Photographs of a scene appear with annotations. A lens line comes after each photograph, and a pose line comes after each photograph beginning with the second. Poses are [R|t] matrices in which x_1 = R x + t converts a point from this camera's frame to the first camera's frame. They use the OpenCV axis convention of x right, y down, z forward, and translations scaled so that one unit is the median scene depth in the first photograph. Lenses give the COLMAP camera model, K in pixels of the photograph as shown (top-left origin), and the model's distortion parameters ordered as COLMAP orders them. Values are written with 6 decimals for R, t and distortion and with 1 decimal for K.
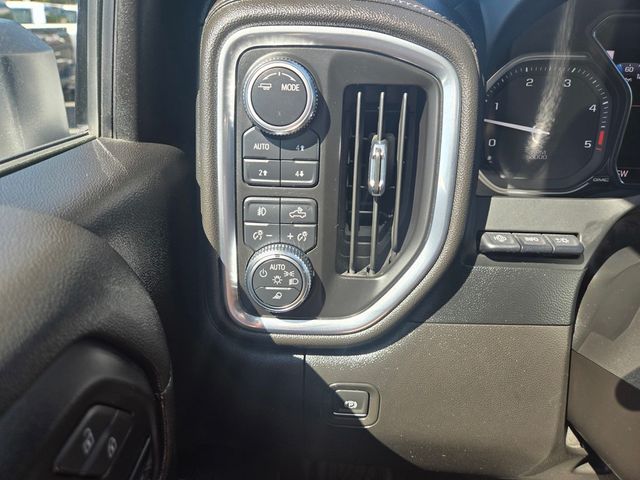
lens RADIAL K [[443.2, 0, 326.0], [0, 443.2, 243.6], [0, 0, 1]] dist [0.022294, -0.003189]
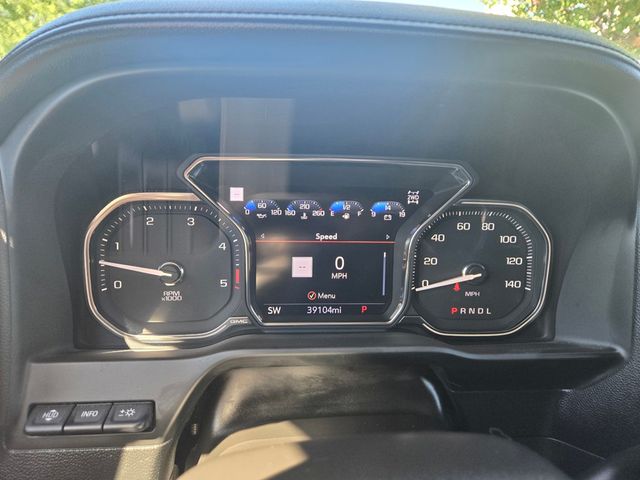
lens RADIAL K [[443.2, 0, 326.0], [0, 443.2, 243.6], [0, 0, 1]] dist [0.022294, -0.003189]
pose [[0.990822, -0.026354, 0.132580, 0.682690], [0.050198, 0.982409, -0.179868, -0.128476], [-0.125508, 0.184872, 0.974715, 0.064189]]
